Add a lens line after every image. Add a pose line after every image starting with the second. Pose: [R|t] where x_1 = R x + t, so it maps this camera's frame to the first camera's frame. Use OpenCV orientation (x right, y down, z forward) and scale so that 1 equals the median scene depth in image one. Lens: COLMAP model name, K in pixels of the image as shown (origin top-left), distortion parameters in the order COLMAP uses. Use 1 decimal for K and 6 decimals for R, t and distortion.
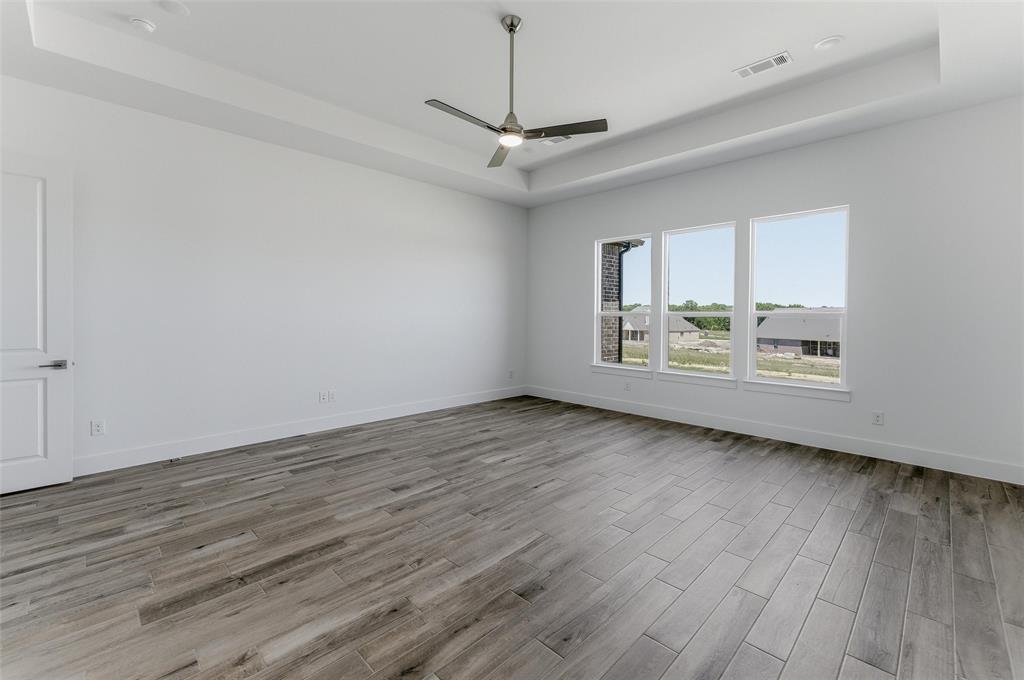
lens RADIAL K [[430.0, 0, 515.5], [0, 430.0, 318.1], [0, 0, 1]] dist [-0.000377, -0.000099]
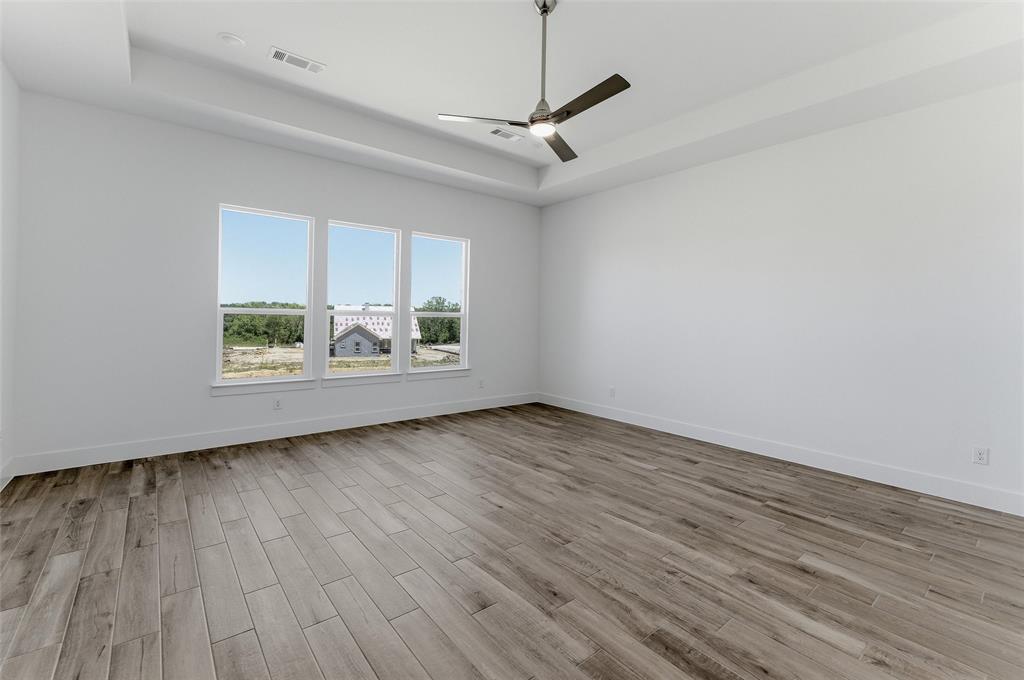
lens RADIAL K [[447.9, 0, 513.0], [0, 447.9, 313.4], [0, 0, 1]] dist [-0.002421, -0.000632]
pose [[0.107554, 0.004647, 0.994188, -1.184641], [-0.005949, 0.999974, -0.004031, -0.014443], [-0.994181, -0.005481, 0.107579, 1.165770]]
